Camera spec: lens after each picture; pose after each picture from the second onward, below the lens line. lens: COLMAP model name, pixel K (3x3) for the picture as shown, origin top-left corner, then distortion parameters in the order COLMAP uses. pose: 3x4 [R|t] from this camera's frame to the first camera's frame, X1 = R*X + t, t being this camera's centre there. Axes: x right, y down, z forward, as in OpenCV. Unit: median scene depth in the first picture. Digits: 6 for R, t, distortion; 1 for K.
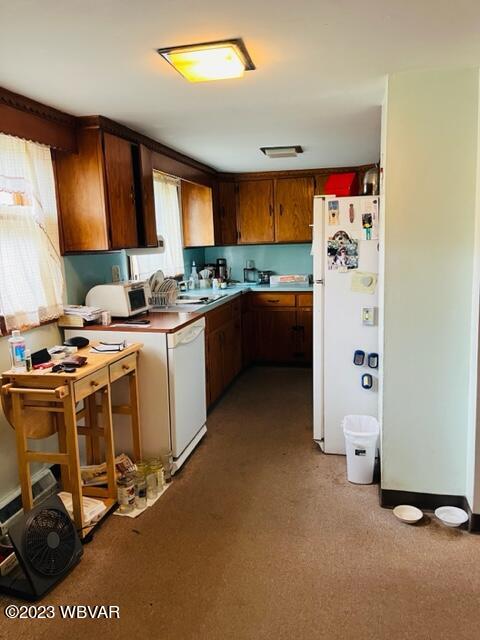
lens RADIAL K [[486.4, 0, 237.5], [0, 486.4, 318.3], [0, 0, 1]] dist [0.051272, -0.001405]
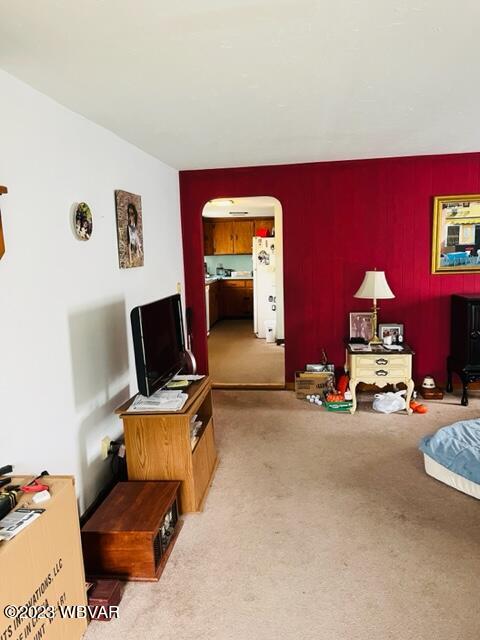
lens RADIAL K [[486.4, 0, 241.9], [0, 486.4, 322.8], [0, 0, 1]] dist [0.051272, -0.001405]
pose [[0.992288, -0.012439, 0.123328, -0.137595], [0.013787, 0.999854, -0.010080, 0.141371], [-0.123184, 0.011702, 0.992315, -0.947098]]
